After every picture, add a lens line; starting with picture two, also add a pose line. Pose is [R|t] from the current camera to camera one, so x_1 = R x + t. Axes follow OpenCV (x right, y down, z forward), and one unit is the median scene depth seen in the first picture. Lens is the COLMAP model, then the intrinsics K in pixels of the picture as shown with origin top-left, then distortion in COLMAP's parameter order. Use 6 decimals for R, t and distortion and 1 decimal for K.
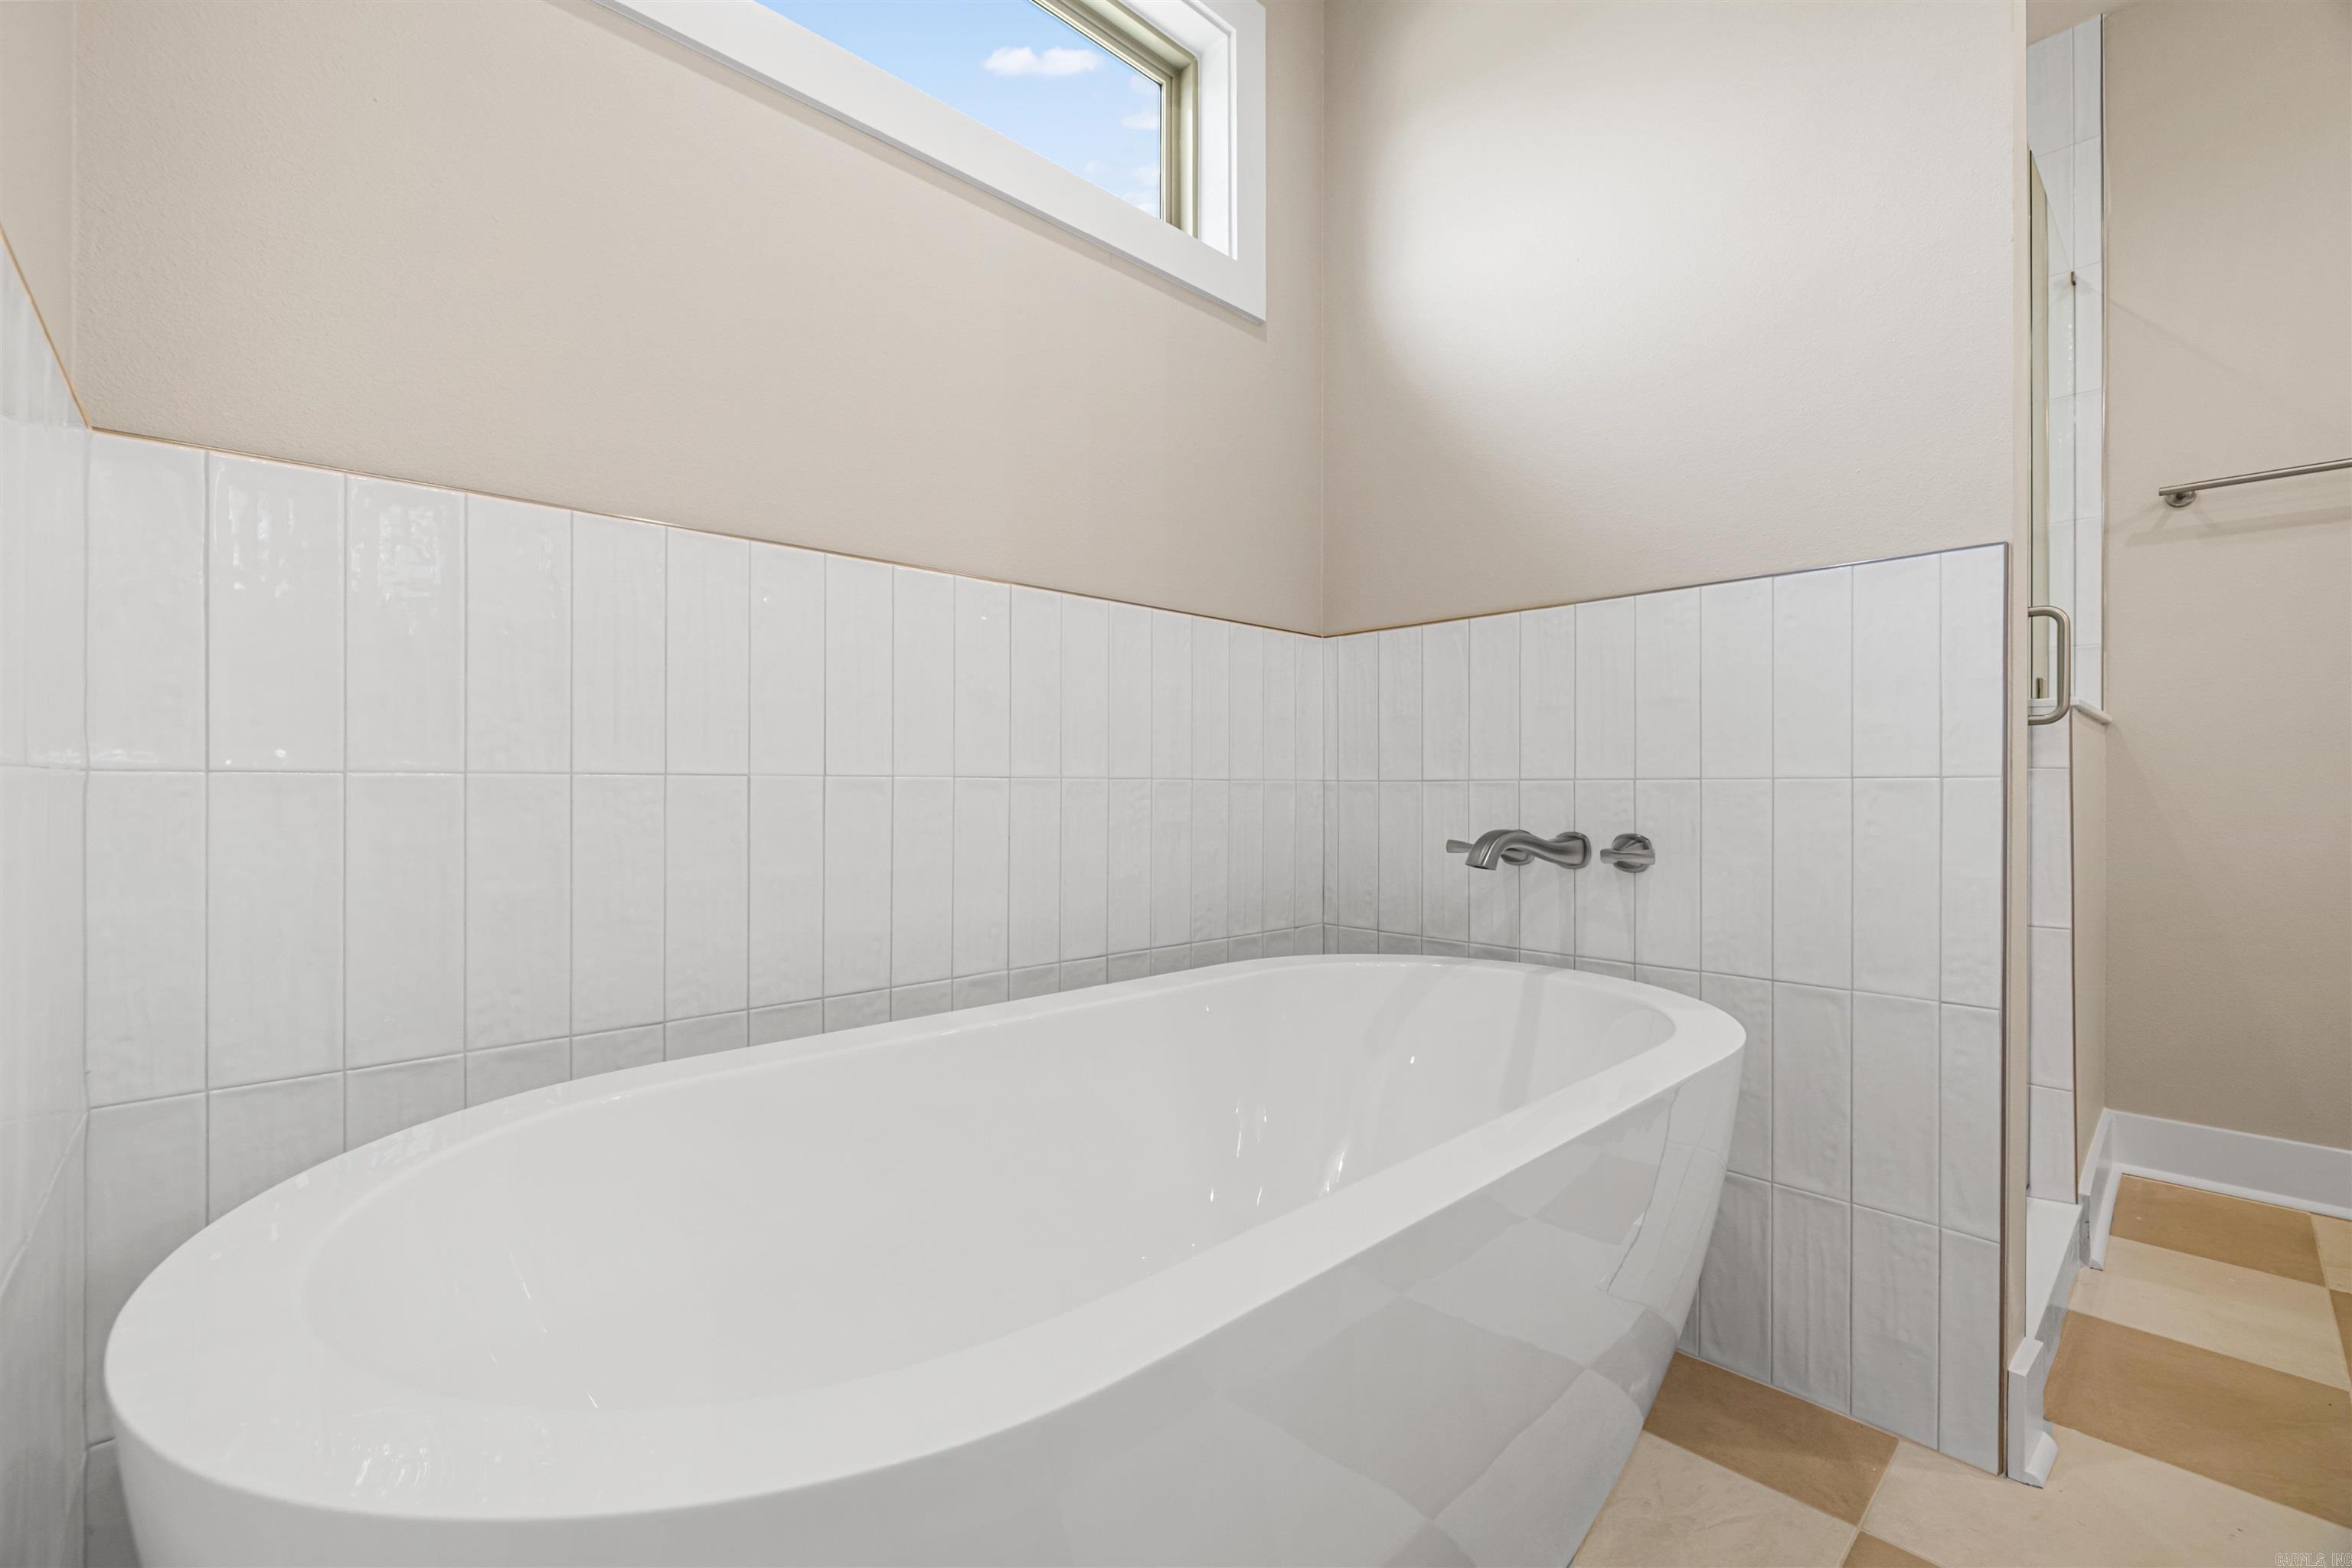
lens RADIAL K [[988.8, 0, 1175.6], [0, 988.8, 784.5], [0, 0, 1]] dist [-0.001537, -0.000656]
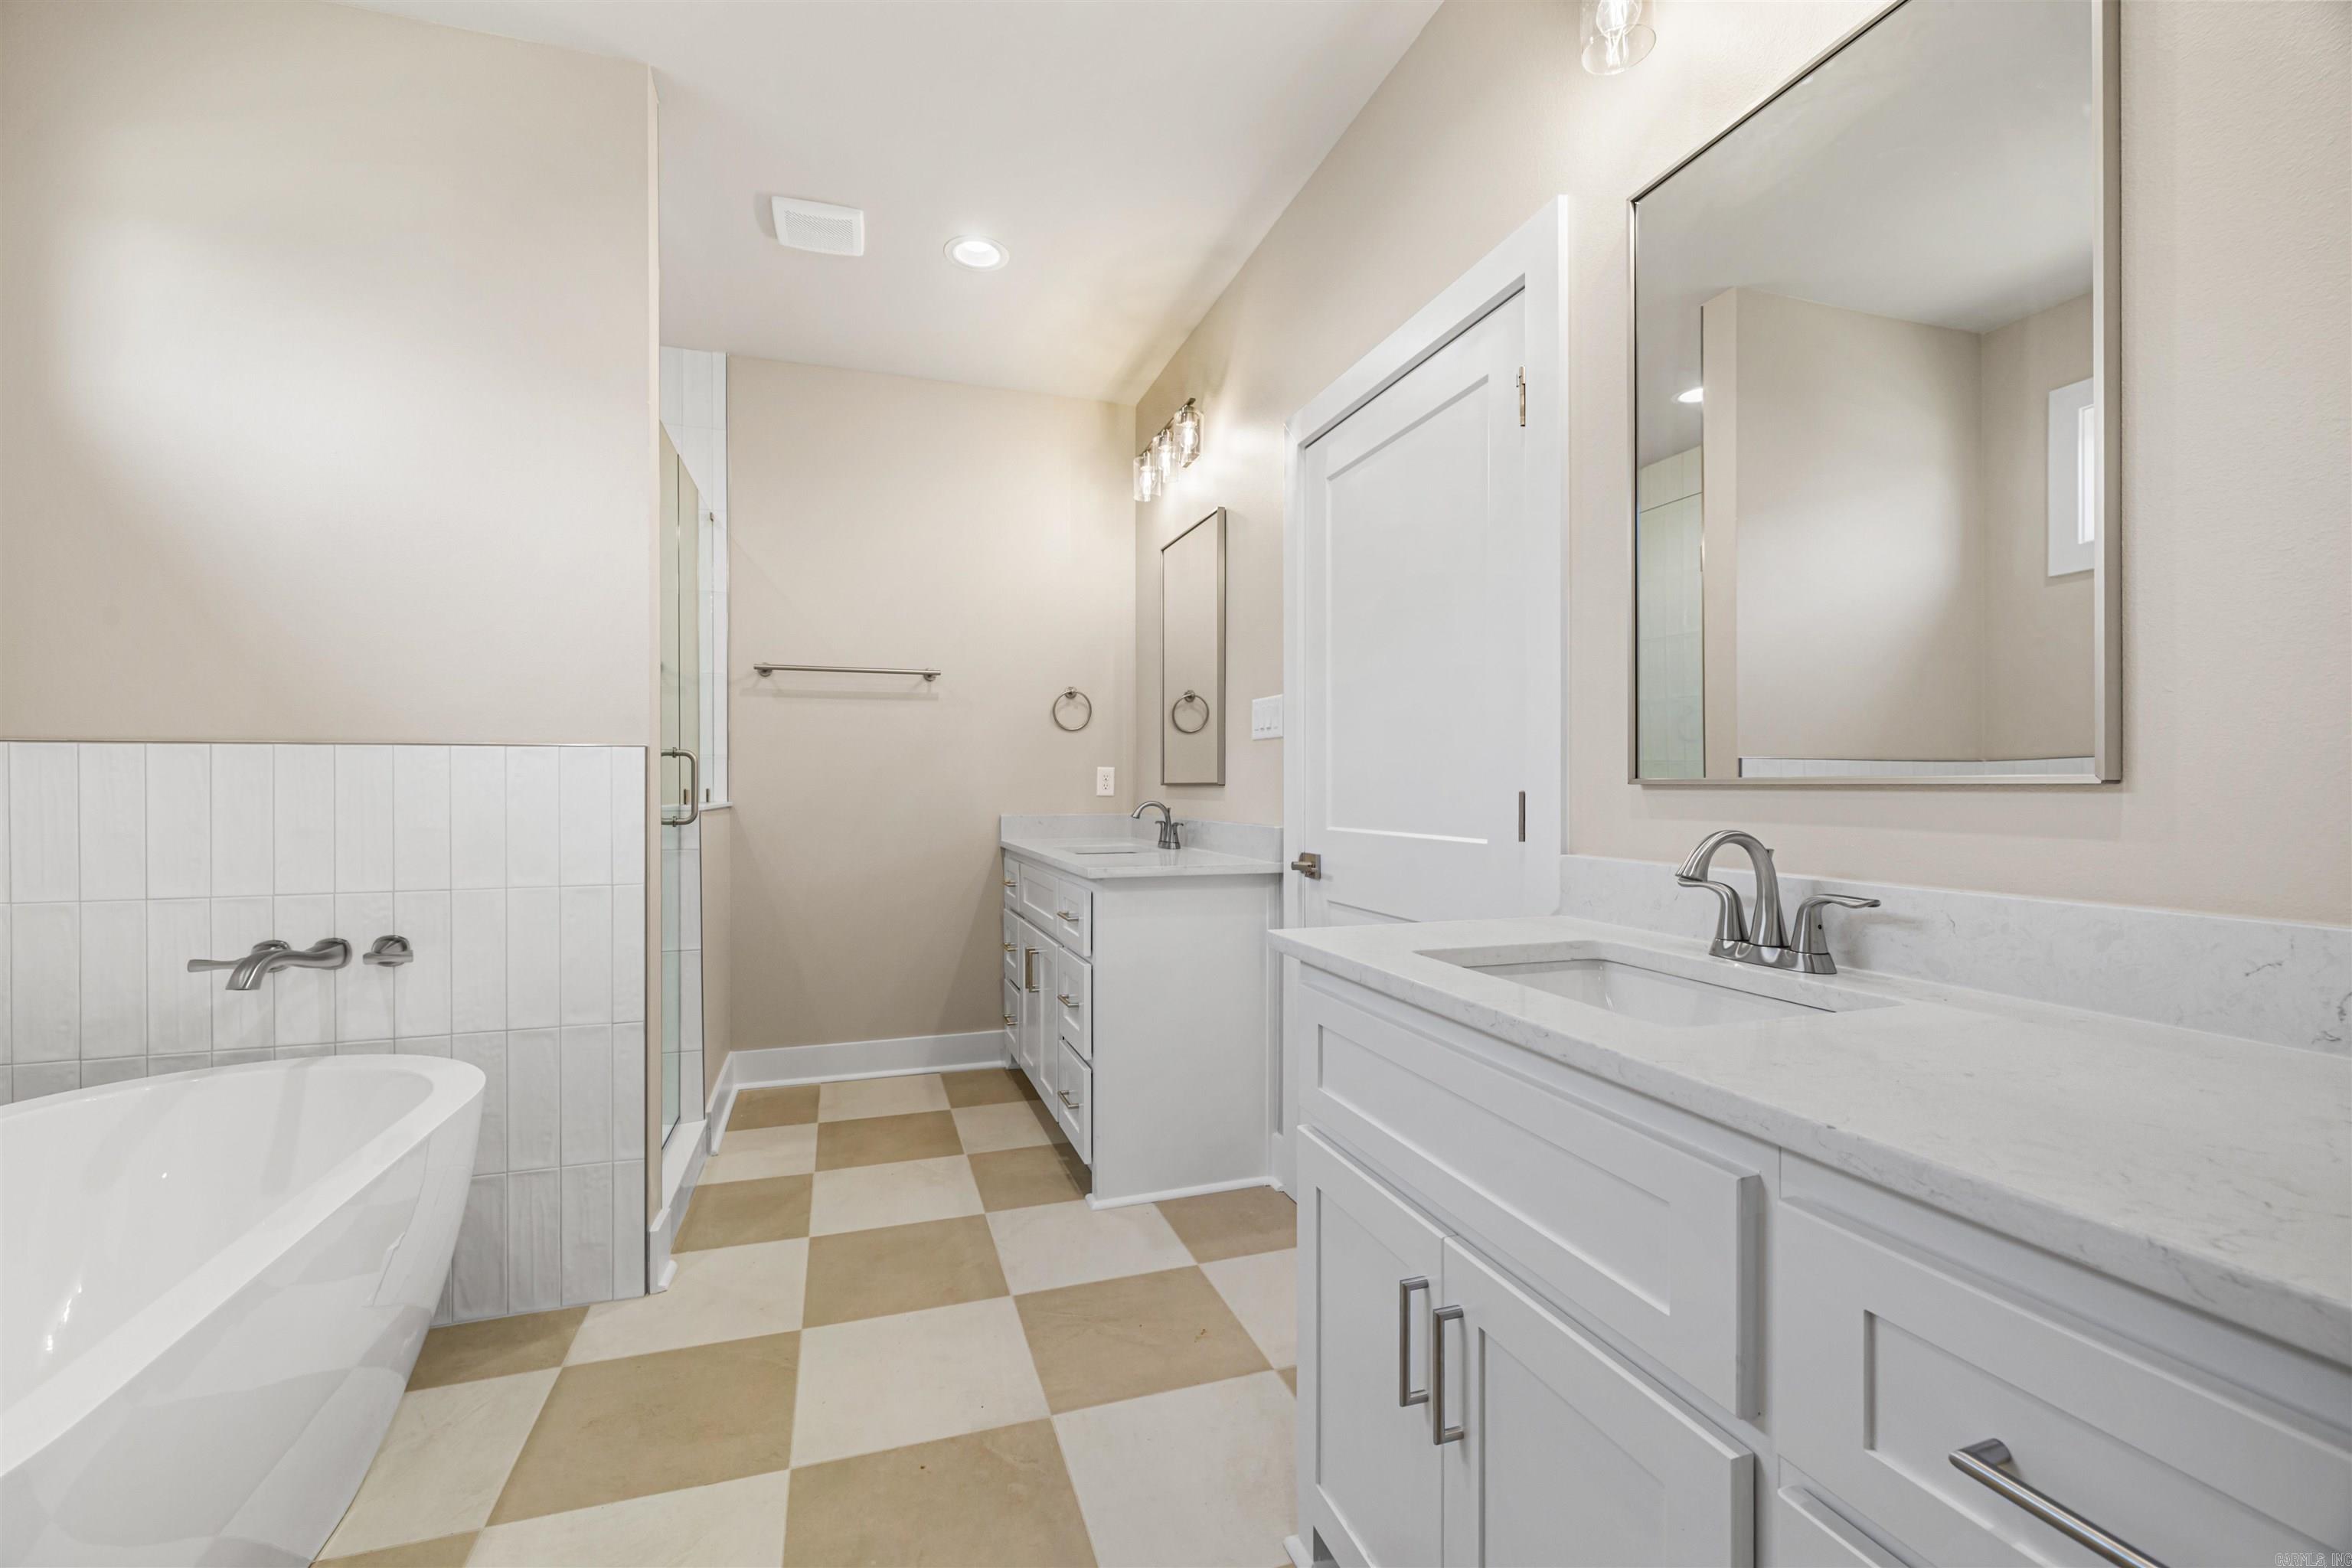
lens RADIAL K [[988.8, 0, 1166.7], [0, 988.8, 780.1], [0, 0, 1]] dist [-0.001537, -0.000656]
pose [[0.433222, -0.002980, 0.901282, -0.249347], [0.001551, 0.999996, 0.002561, -0.154631], [-0.901286, 0.000288, 0.433224, -0.445522]]
